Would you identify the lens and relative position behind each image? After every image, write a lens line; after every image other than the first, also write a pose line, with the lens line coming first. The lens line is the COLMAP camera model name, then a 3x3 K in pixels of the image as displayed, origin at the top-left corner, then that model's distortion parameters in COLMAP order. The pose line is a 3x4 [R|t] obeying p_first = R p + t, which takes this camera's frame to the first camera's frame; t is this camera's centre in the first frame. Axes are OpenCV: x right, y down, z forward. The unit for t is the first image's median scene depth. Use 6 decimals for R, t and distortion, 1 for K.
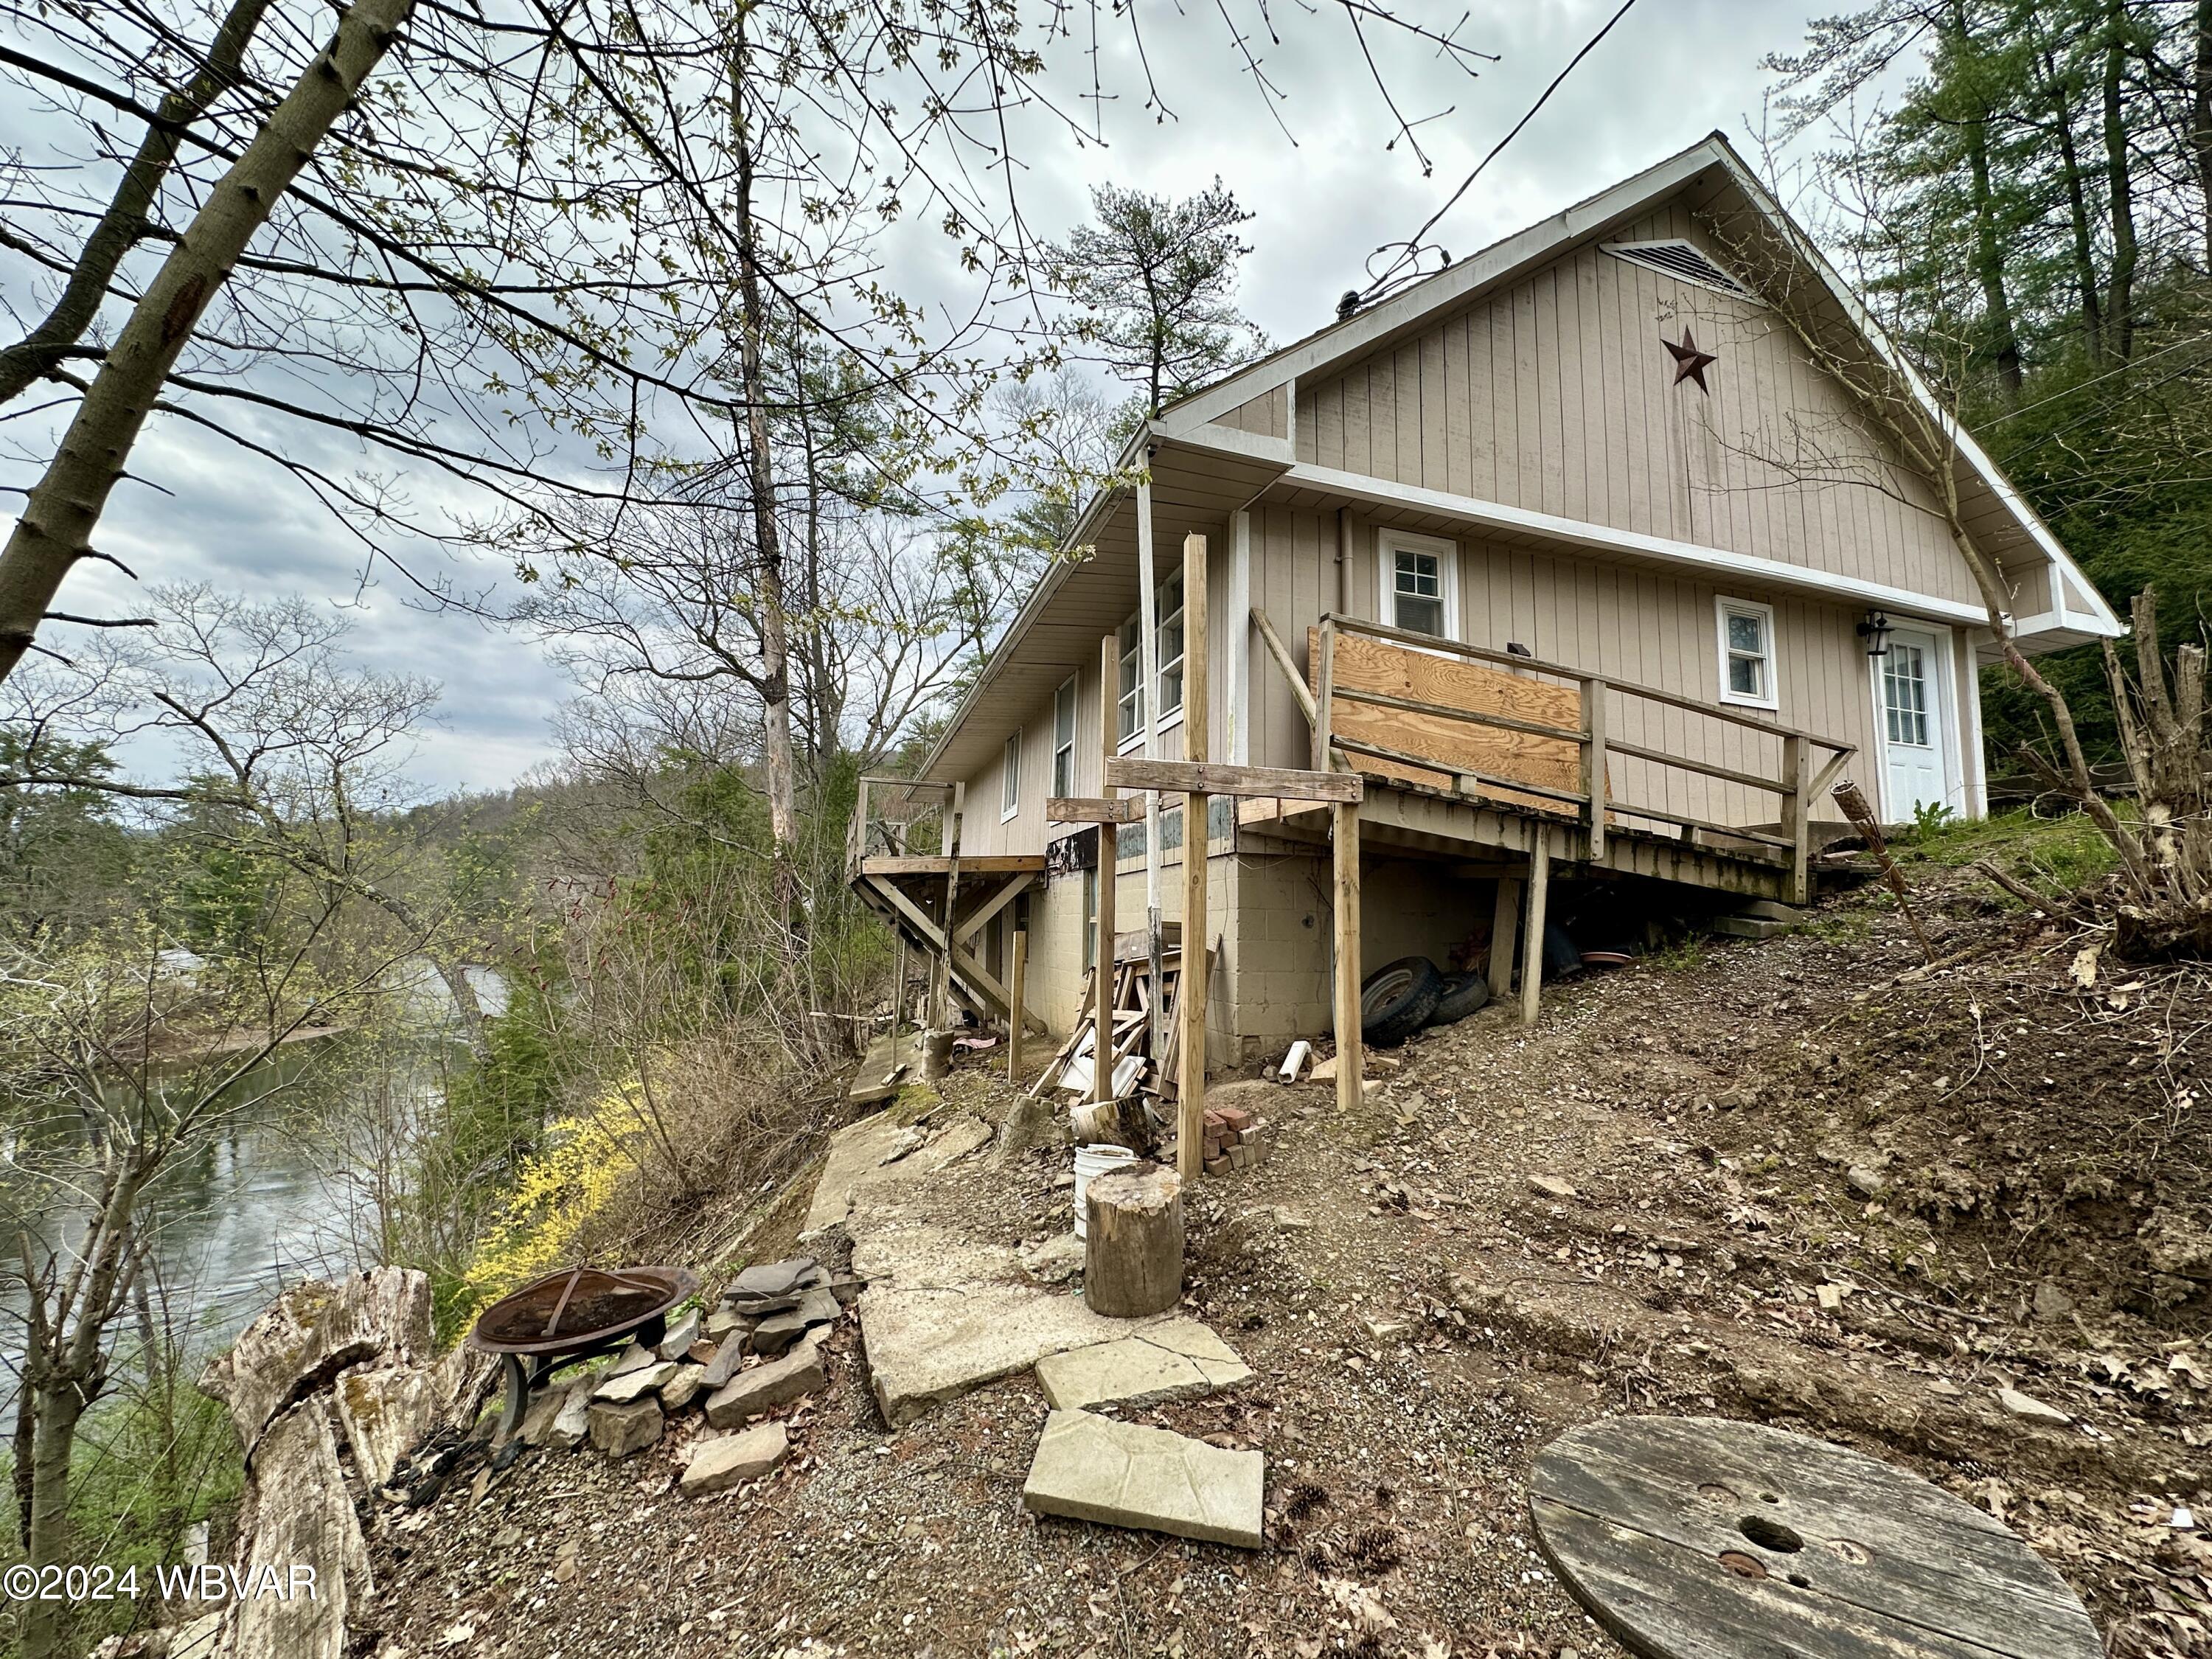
lens RADIAL K [[875.0, 0, 1105.7], [0, 875.0, 829.4], [0, 0, 1]] dist [-0.002593, 0.000078]
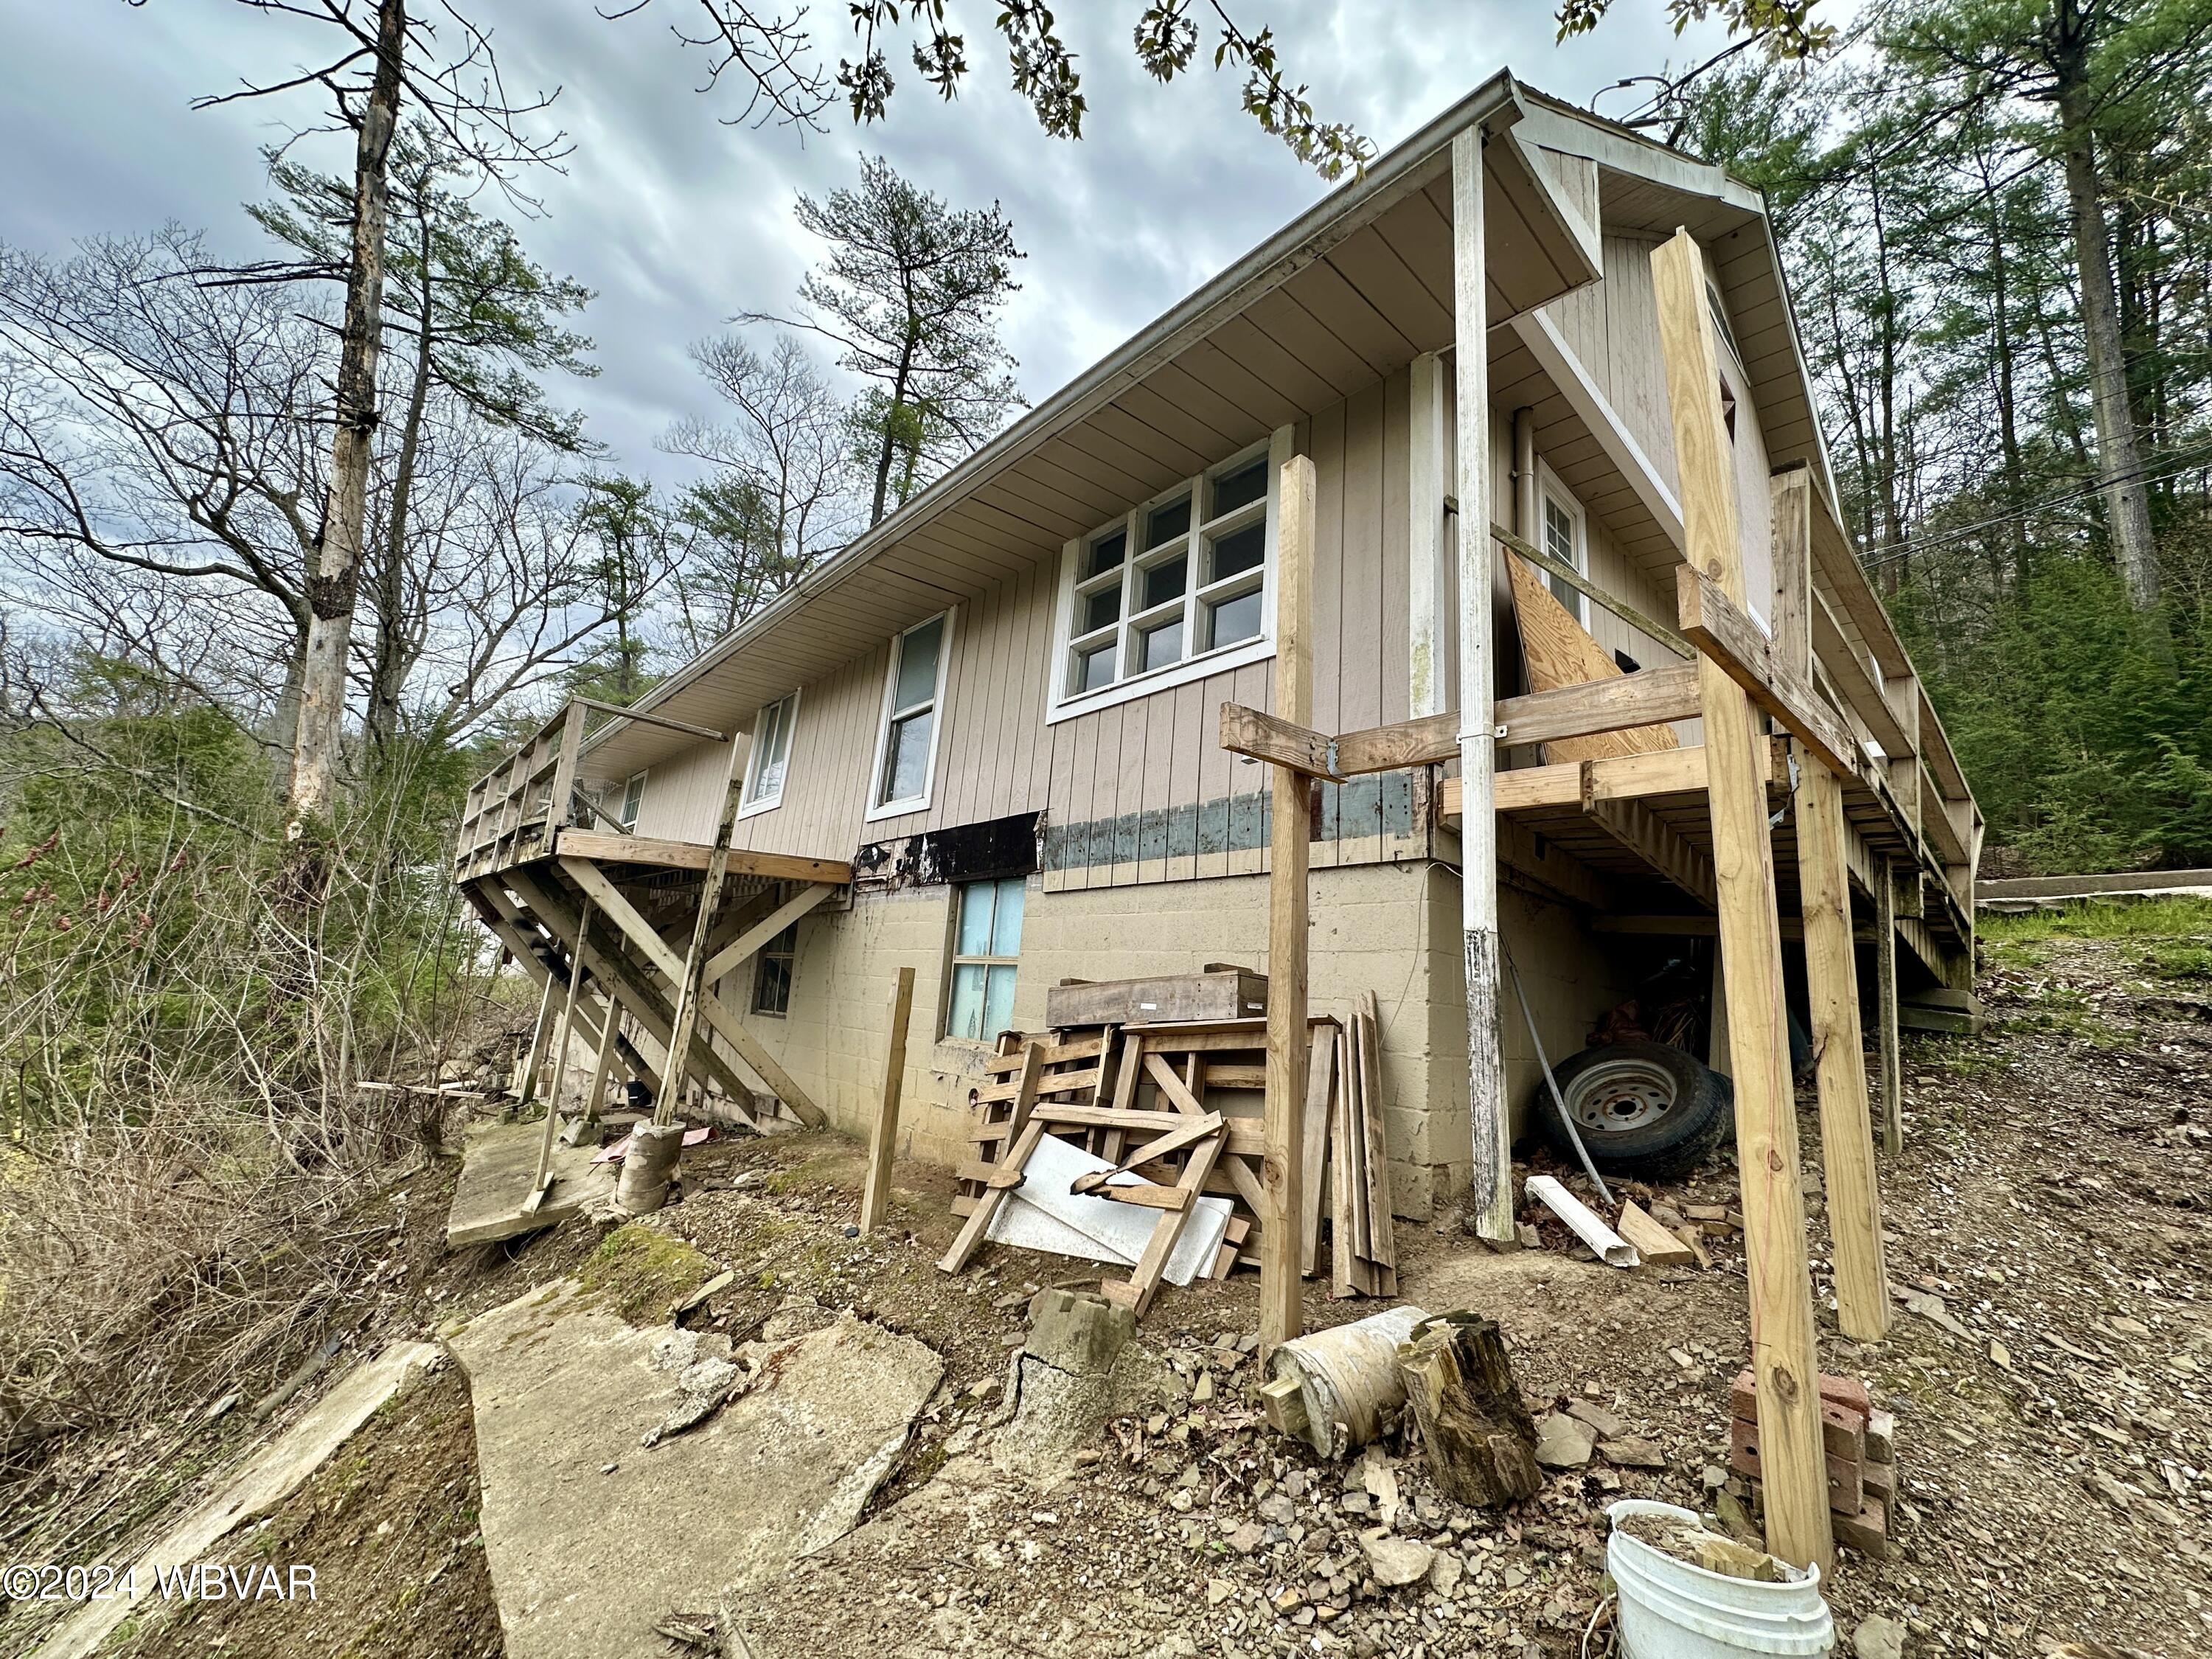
lens RADIAL K [[875.0, 0, 1103.6], [0, 875.0, 831.9], [0, 0, 1]] dist [-0.002593, 0.000078]
pose [[0.907956, 0.131669, 0.397843, -0.076258], [-0.104088, 0.990465, -0.090252, 0.021663], [-0.405932, 0.040535, 0.913004, 0.131900]]
